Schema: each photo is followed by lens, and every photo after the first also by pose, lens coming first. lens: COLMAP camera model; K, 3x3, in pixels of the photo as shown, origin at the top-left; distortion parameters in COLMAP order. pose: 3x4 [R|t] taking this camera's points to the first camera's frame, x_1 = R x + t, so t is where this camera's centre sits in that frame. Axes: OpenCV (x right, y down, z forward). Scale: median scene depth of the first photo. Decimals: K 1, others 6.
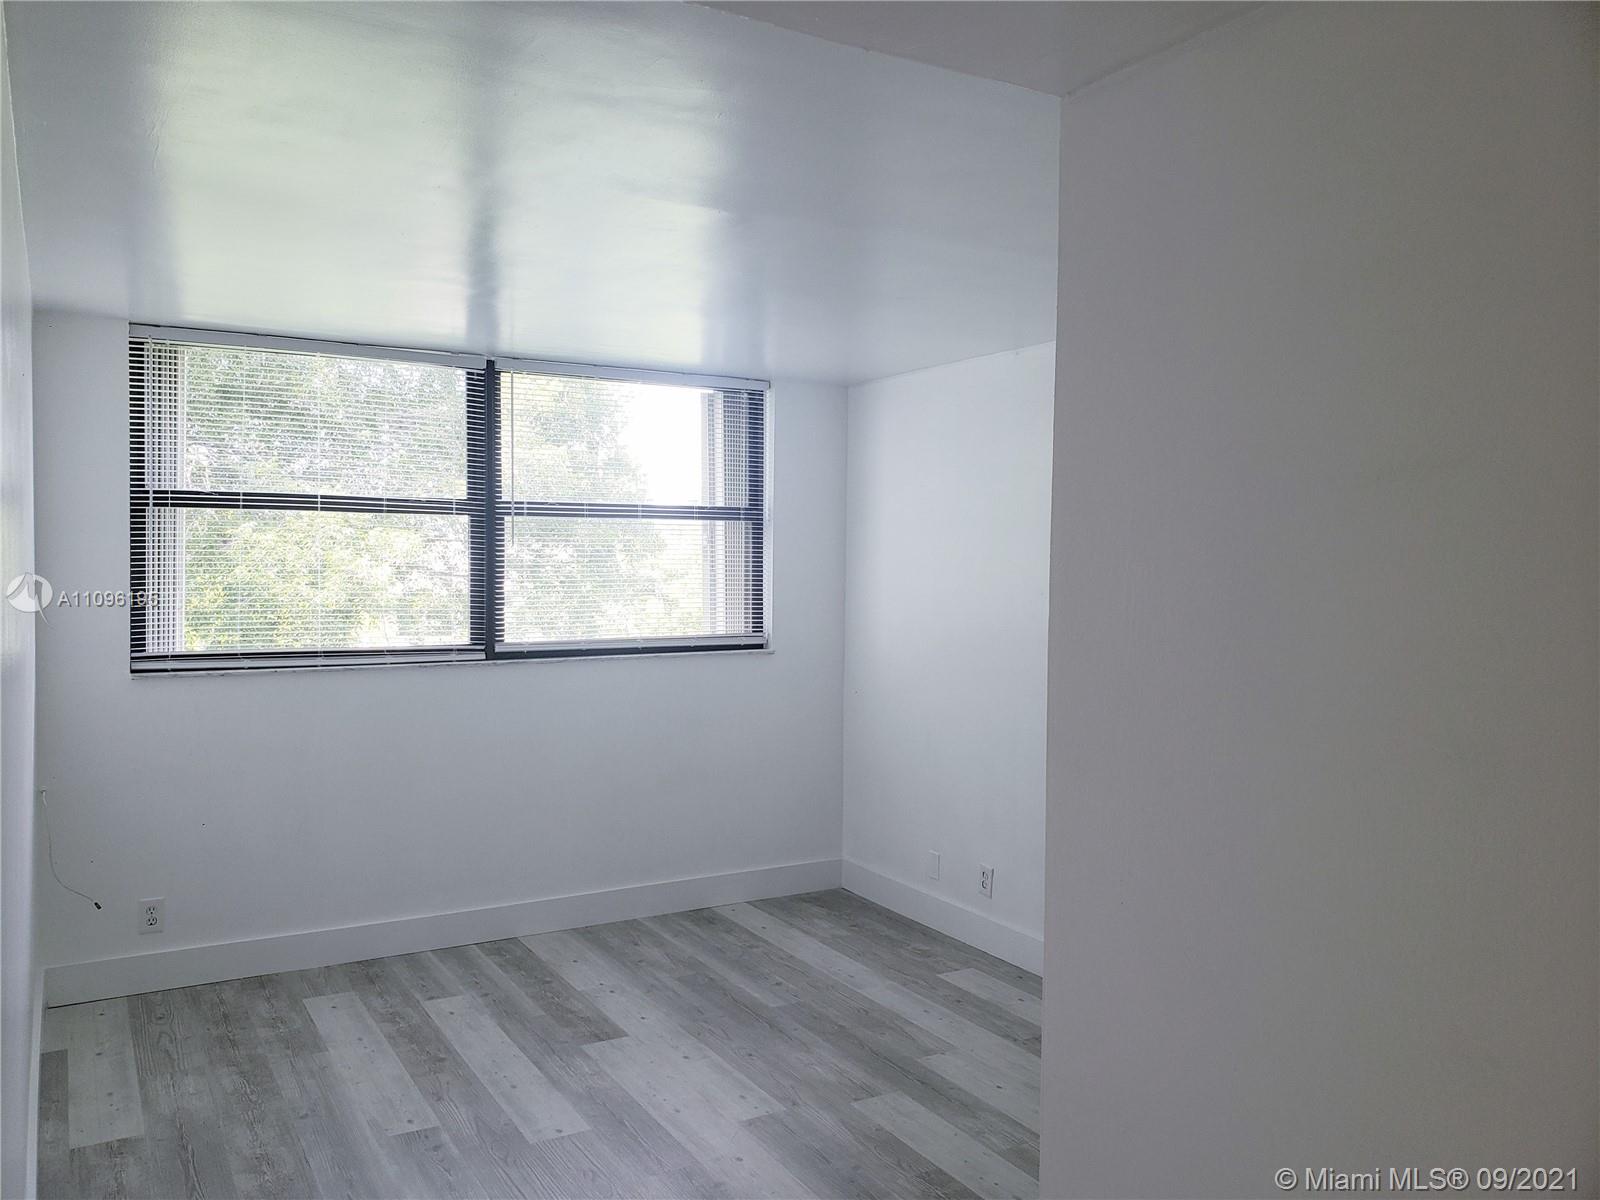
lens RADIAL K [[1226.9, 0, 794.0], [0, 1226.9, 596.2], [0, 0, 1]] dist [0.011194, 0.003132]
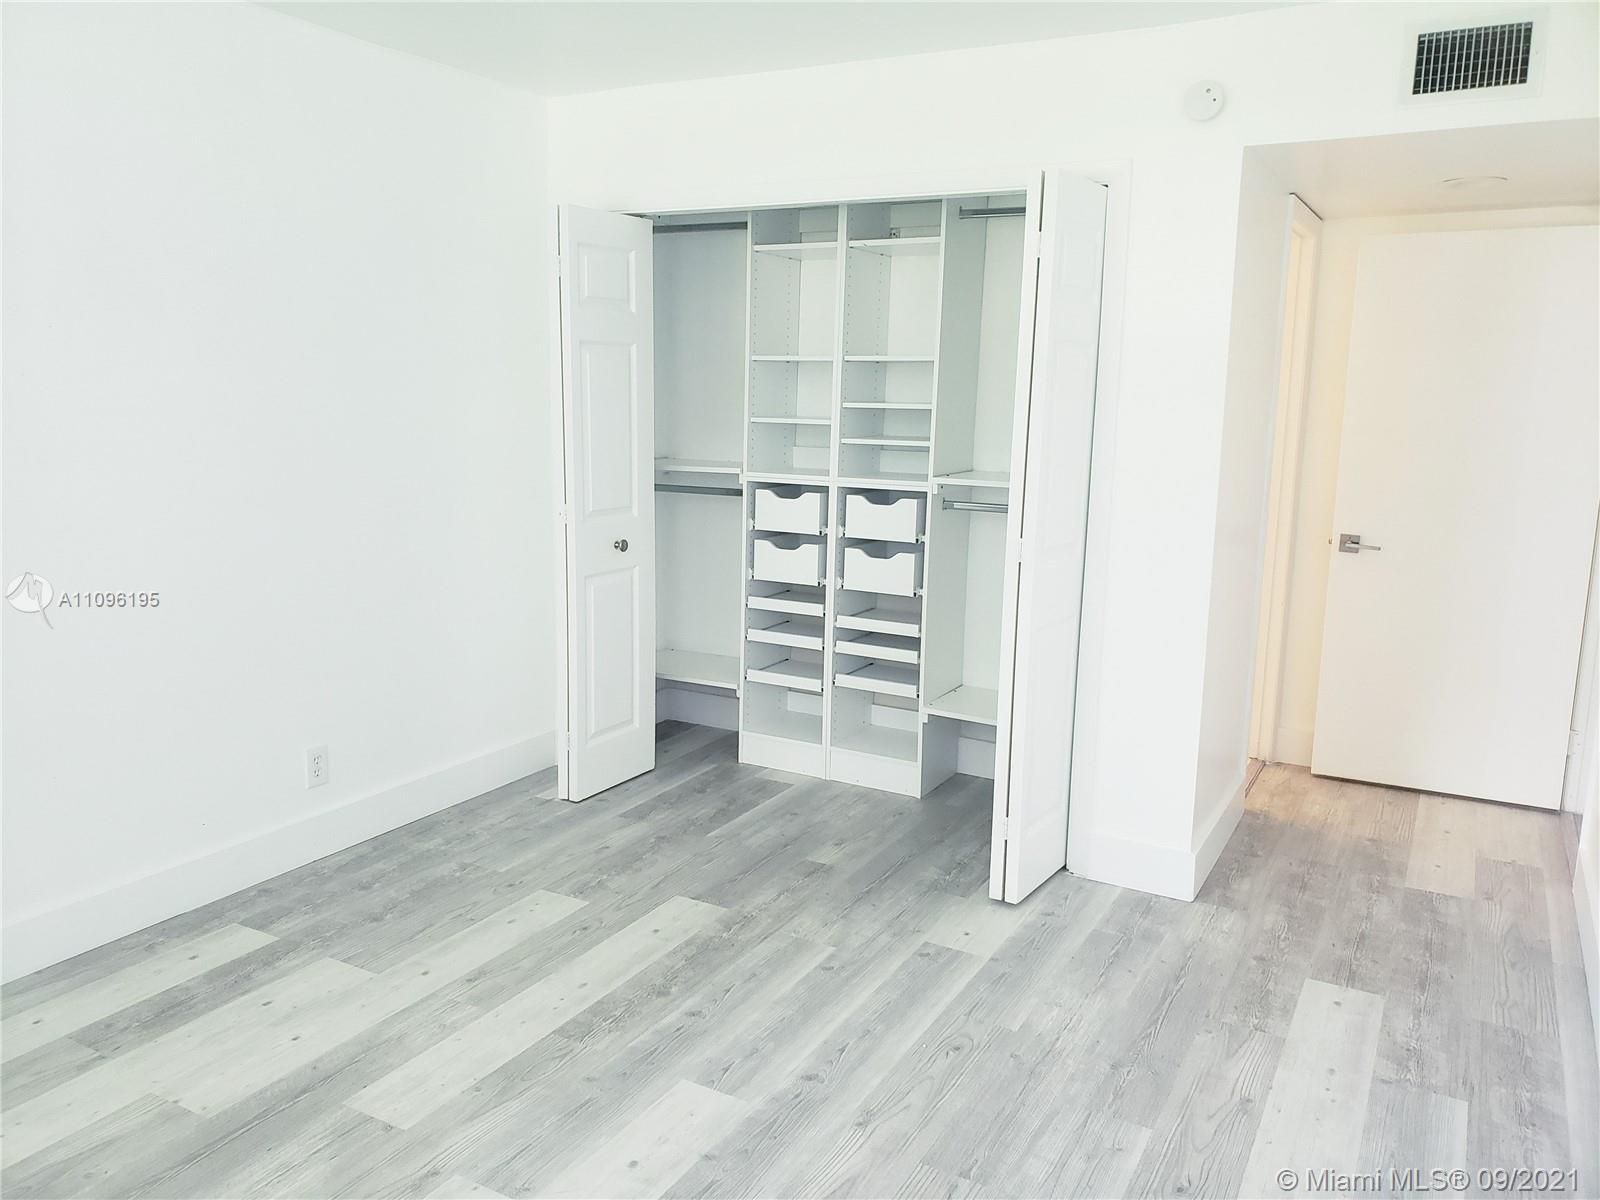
lens RADIAL K [[1226.9, 0, 796.5], [0, 1226.9, 599.4], [0, 0, 1]] dist [0.011194, 0.003132]
pose [[-0.499184, -0.177590, 0.848102, -0.574653], [-0.002749, 0.979092, 0.203401, -0.004180], [-0.866491, 0.099203, -0.489236, 1.116888]]
